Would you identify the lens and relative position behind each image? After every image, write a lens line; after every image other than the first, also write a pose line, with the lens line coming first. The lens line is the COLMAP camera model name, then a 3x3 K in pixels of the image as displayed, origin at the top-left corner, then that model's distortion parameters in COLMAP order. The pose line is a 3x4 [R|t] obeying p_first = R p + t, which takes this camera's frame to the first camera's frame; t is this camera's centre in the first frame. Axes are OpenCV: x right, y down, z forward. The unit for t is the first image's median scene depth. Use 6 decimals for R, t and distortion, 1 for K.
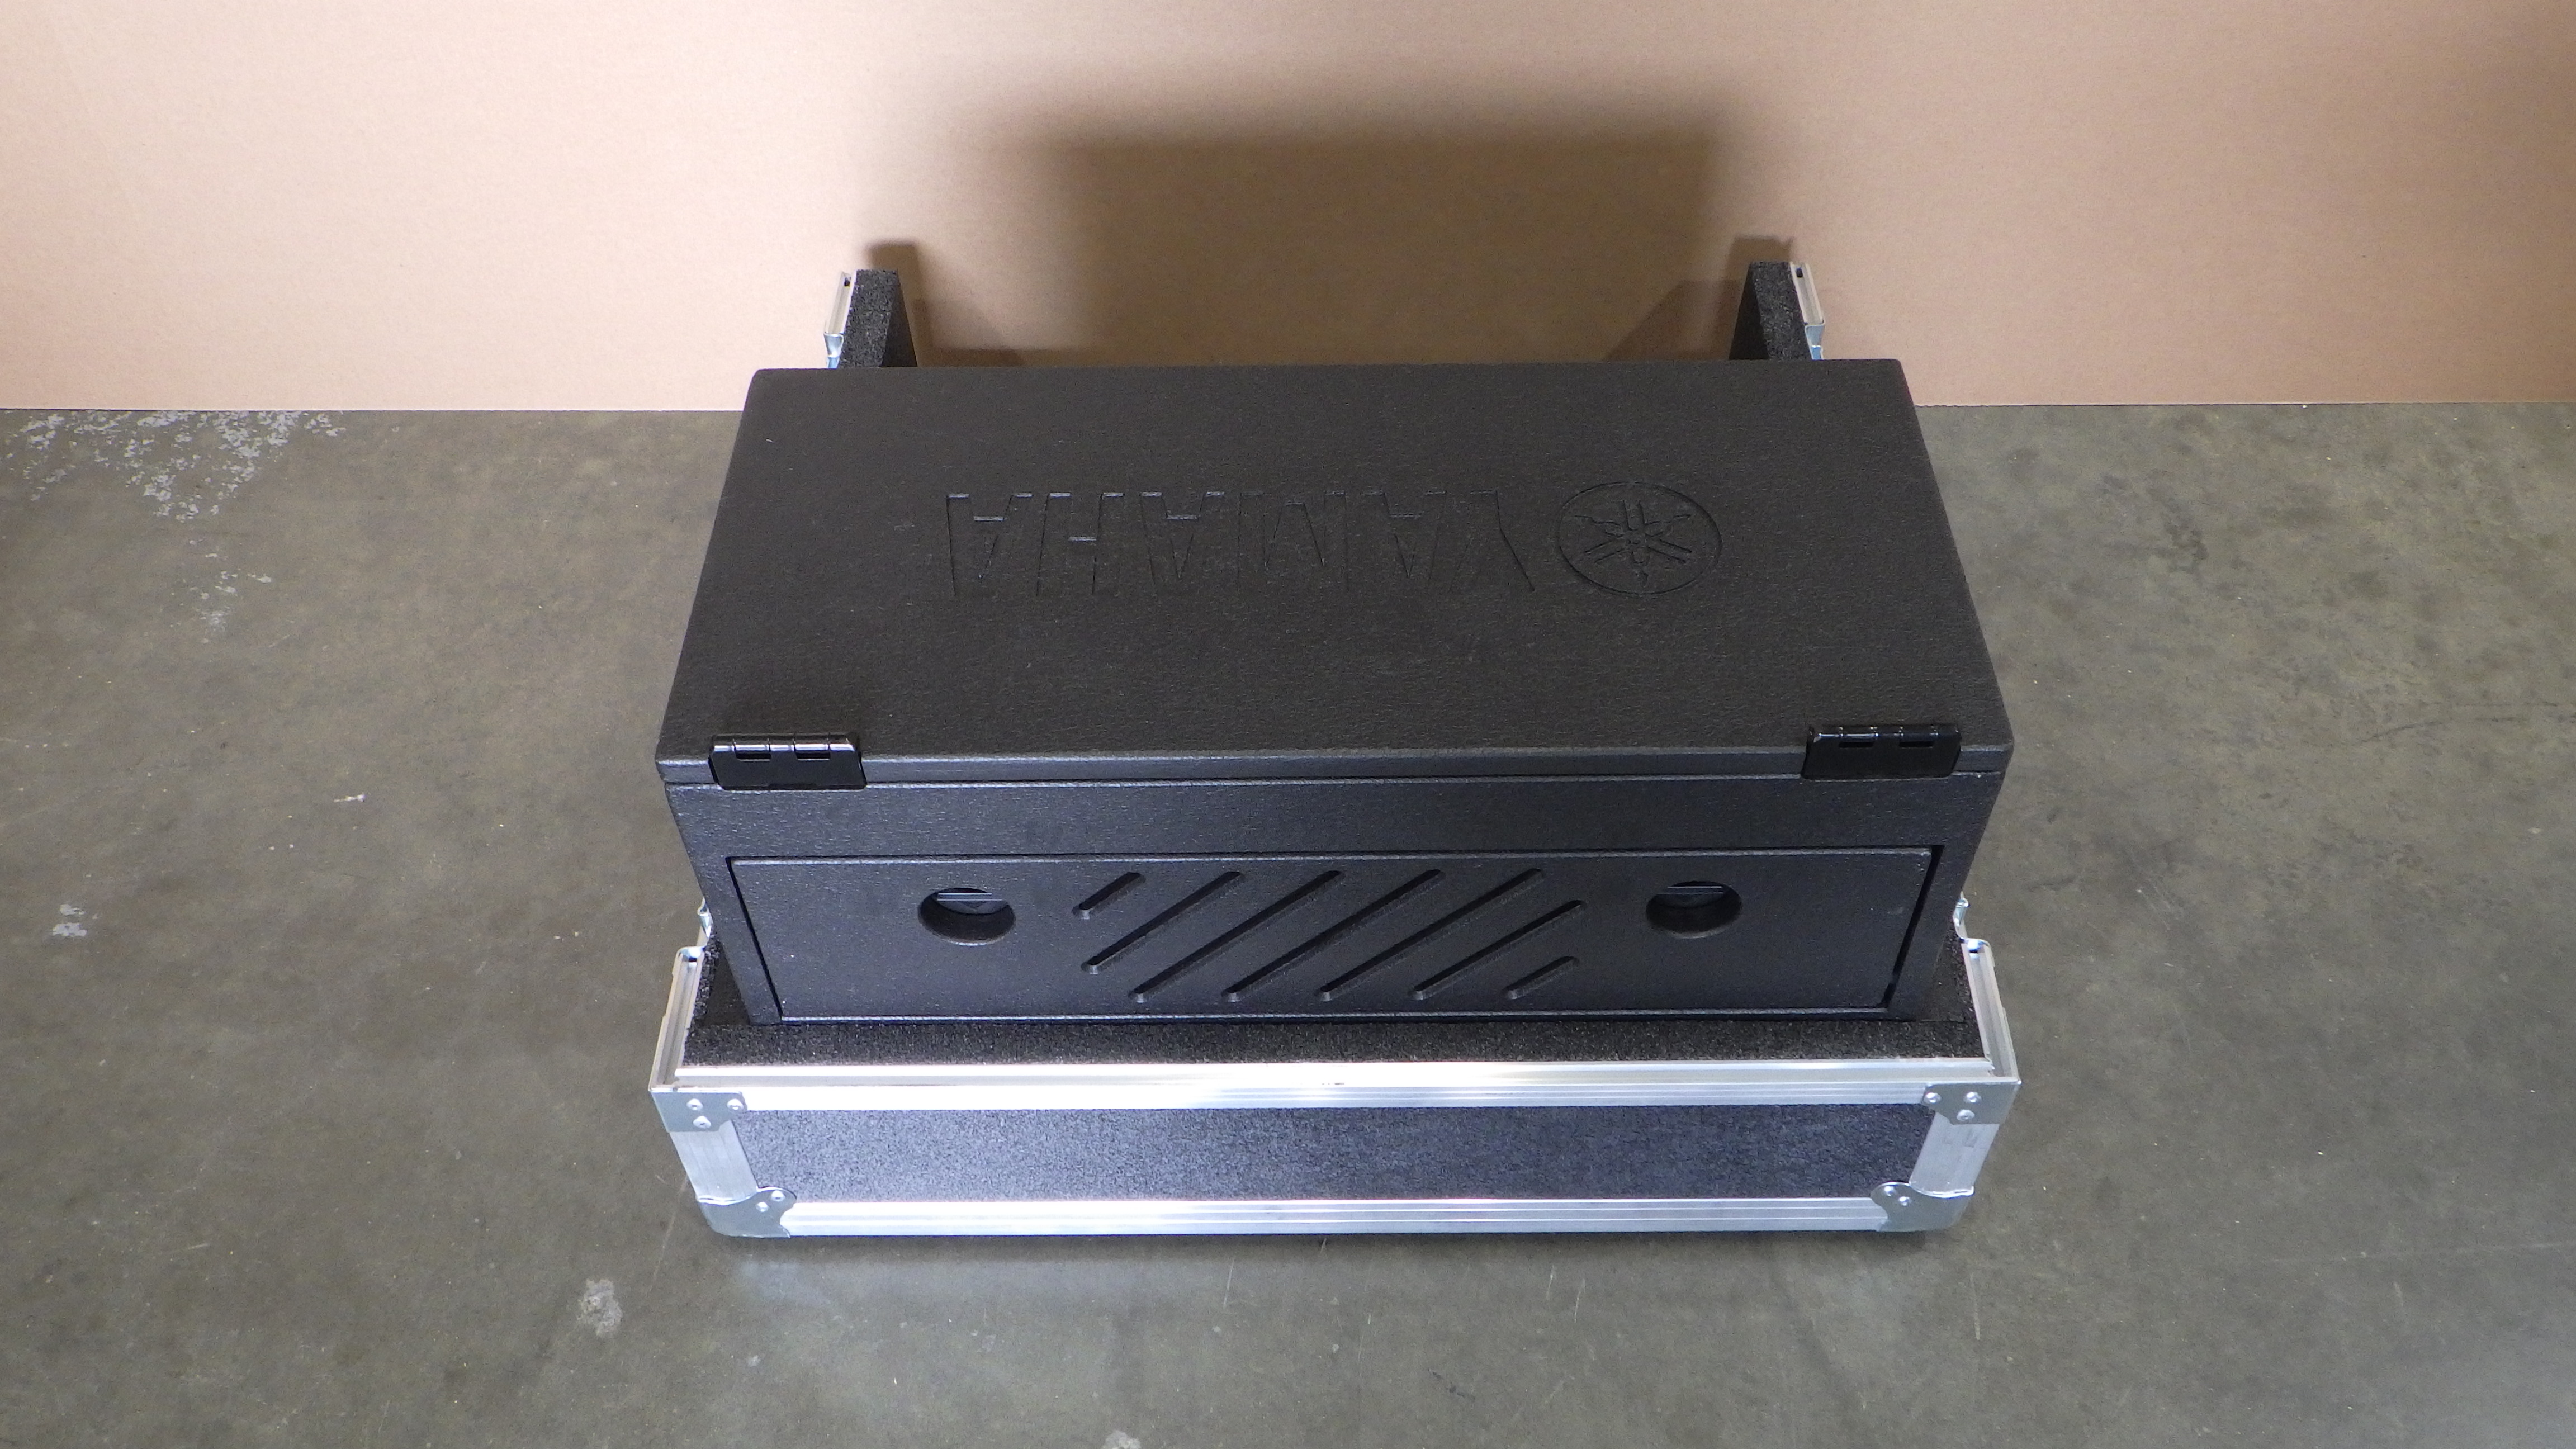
lens RADIAL K [[2154.1, 0, 1296.2], [0, 2154.1, 703.7], [0, 0, 1]] dist [-0.001110, 0.001485]
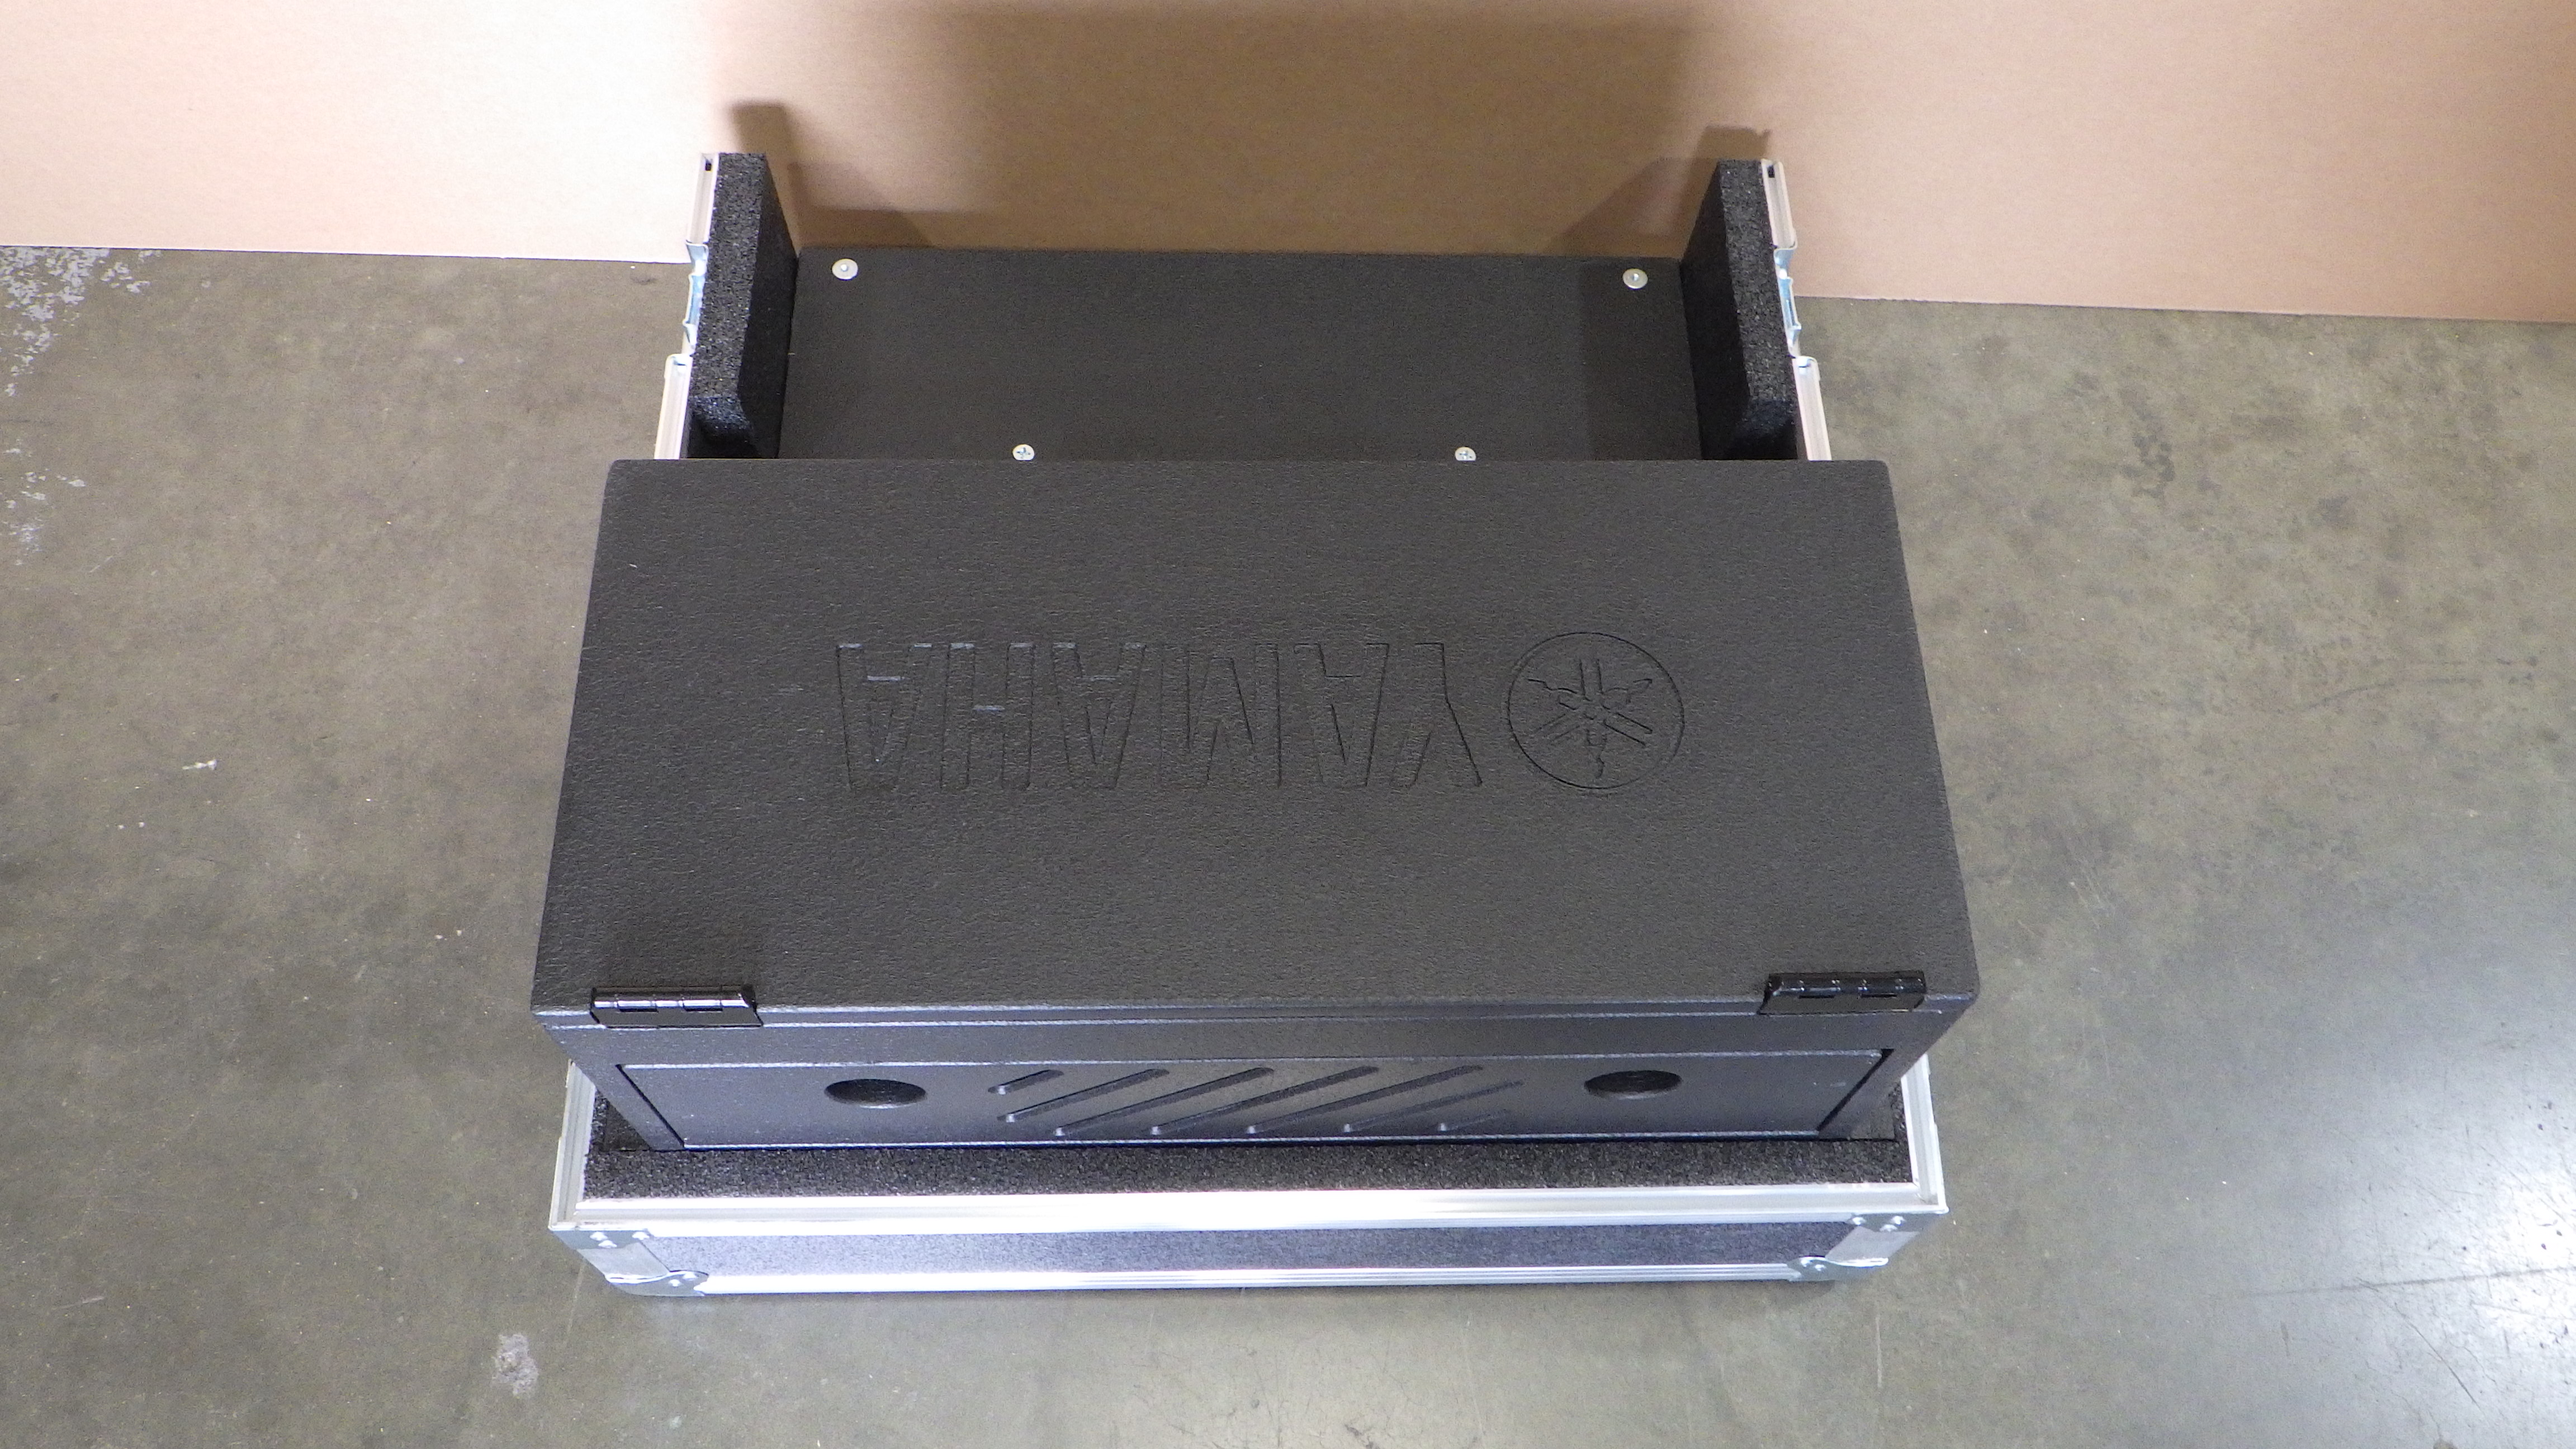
lens RADIAL K [[2154.1, 0, 1298.5], [0, 2154.1, 704.4], [0, 0, 1]] dist [-0.001110, 0.001485]
pose [[0.998804, 0.002584, 0.048827, -0.009314], [-0.014829, 0.967575, 0.252147, -0.220301], [-0.046593, -0.252569, 0.966456, 0.080891]]
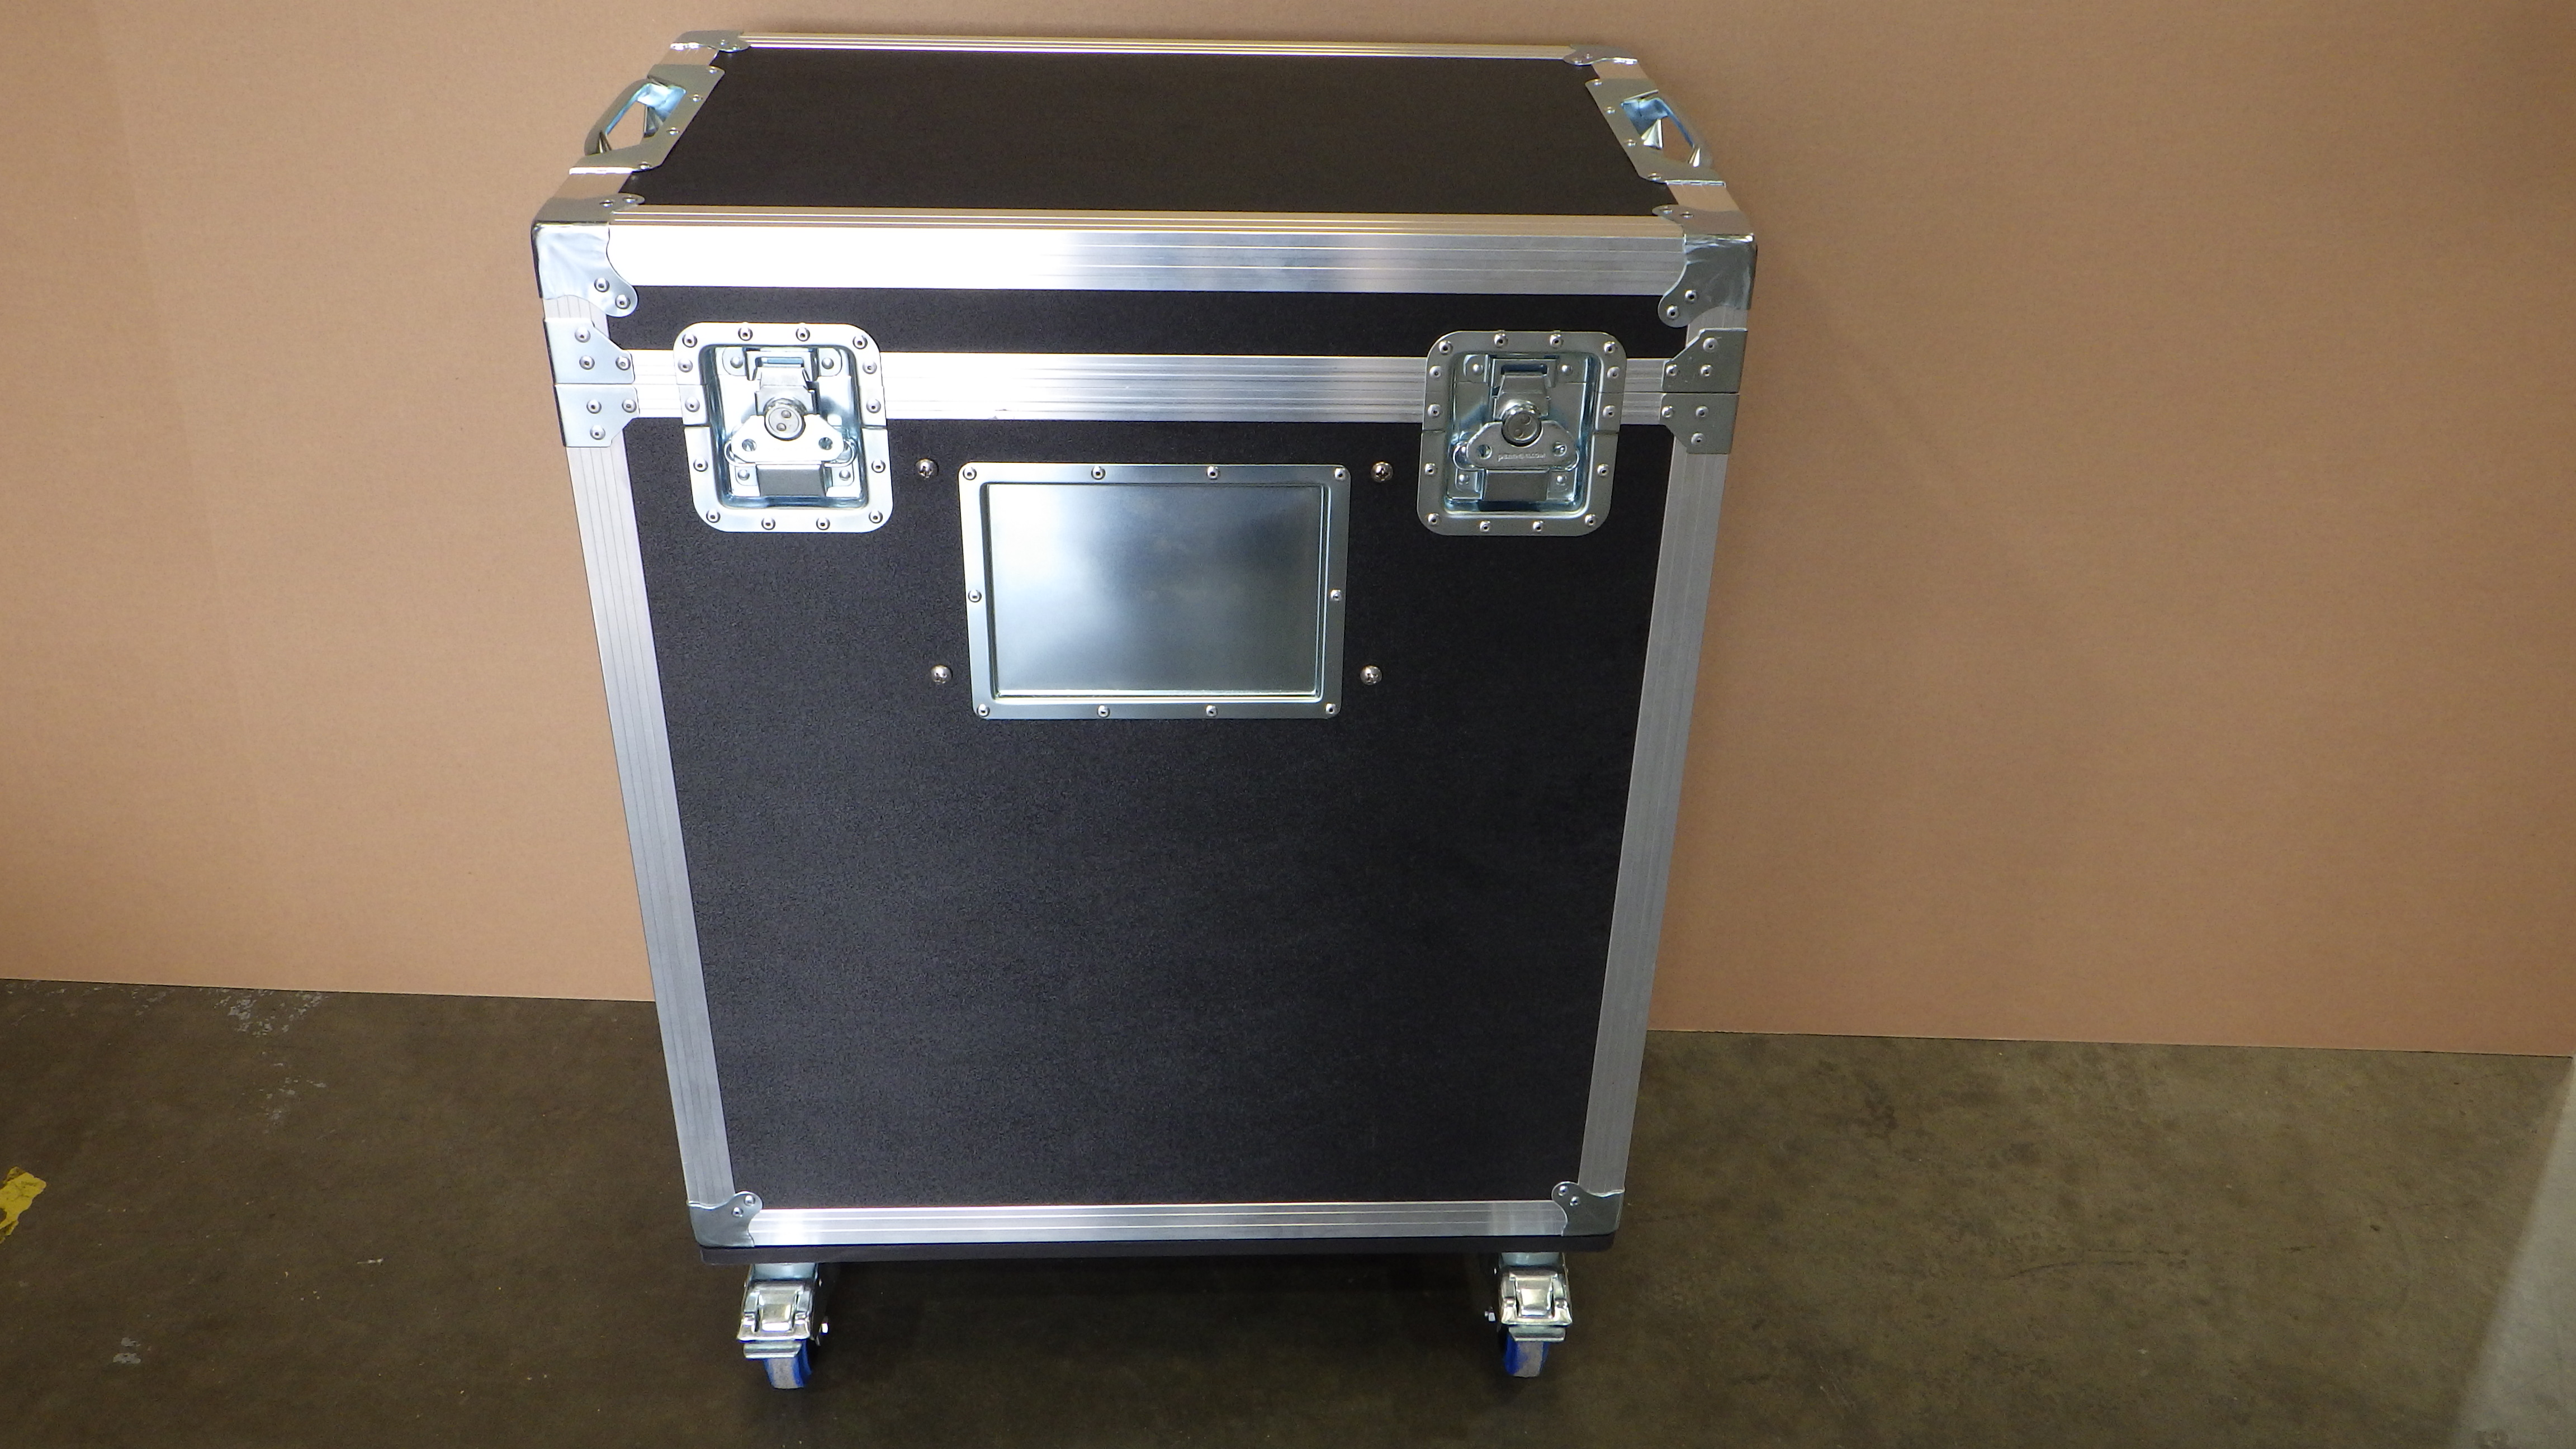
lens RADIAL K [[2154.1, 0, 1298.6], [0, 2154.1, 699.1], [0, 0, 1]] dist [-0.001110, 0.001485]
pose [[0.999093, 0.040754, 0.012337, 0.057232], [-0.035431, 0.956374, -0.289988, 0.073231], [-0.023617, 0.289288, 0.956951, -0.268722]]
